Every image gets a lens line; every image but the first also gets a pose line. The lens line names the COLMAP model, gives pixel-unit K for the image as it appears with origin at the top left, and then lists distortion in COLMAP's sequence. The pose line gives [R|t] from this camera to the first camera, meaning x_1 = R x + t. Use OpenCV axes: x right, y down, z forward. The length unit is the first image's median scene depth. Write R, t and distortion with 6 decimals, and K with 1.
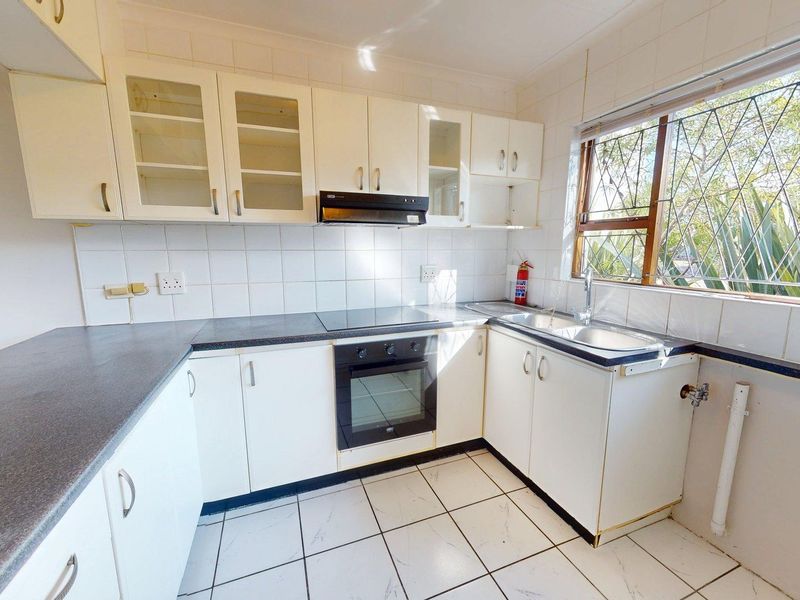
lens RADIAL K [[367.7, 0, 400.0], [0, 367.7, 300.0], [0, 0, 1]] dist [0.030728, -0.000239]
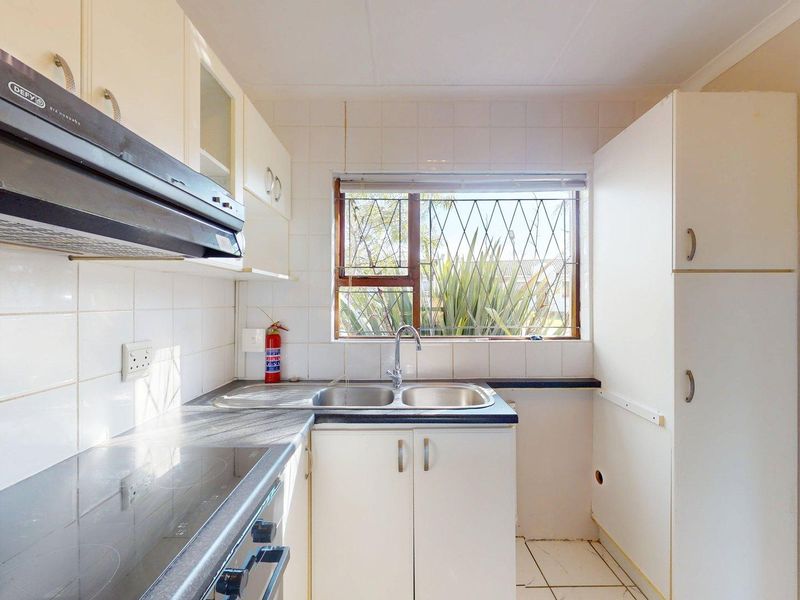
lens RADIAL K [[338.3, 0, 400.0], [0, 338.3, 300.0], [0, 0, 1]] dist [-0.000826, -0.000123]
pose [[0.331105, 0.003805, 0.943586, -0.269336], [0.139716, 0.988771, -0.053014, -0.095483], [-0.933193, 0.149387, 0.326856, 0.650565]]
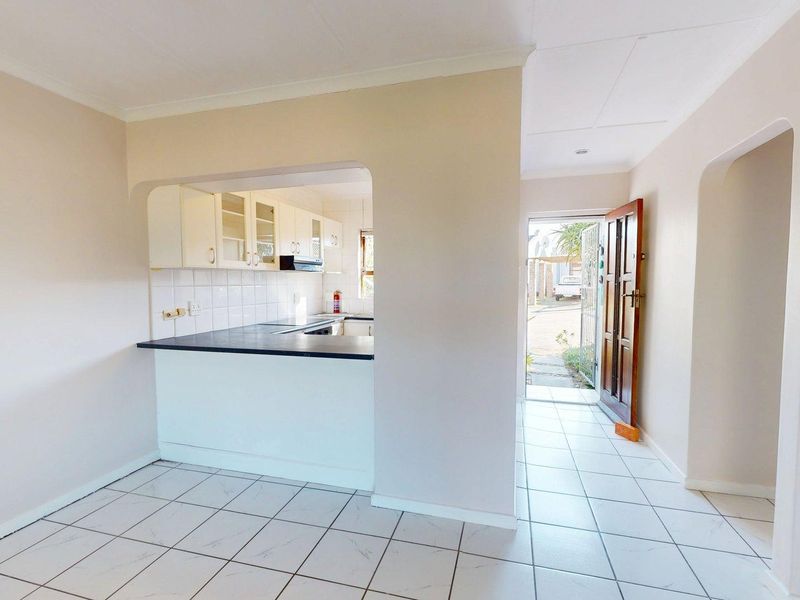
lens RADIAL K [[399.6, 0, 400.0], [0, 399.6, 300.0], [0, 0, 1]] dist [0.000391, 0.000020]
pose [[0.593533, -0.039754, 0.803827, -1.397983], [0.127987, 0.990731, -0.045506, 0.100388], [-0.794568, 0.129889, 0.593119, -0.603906]]
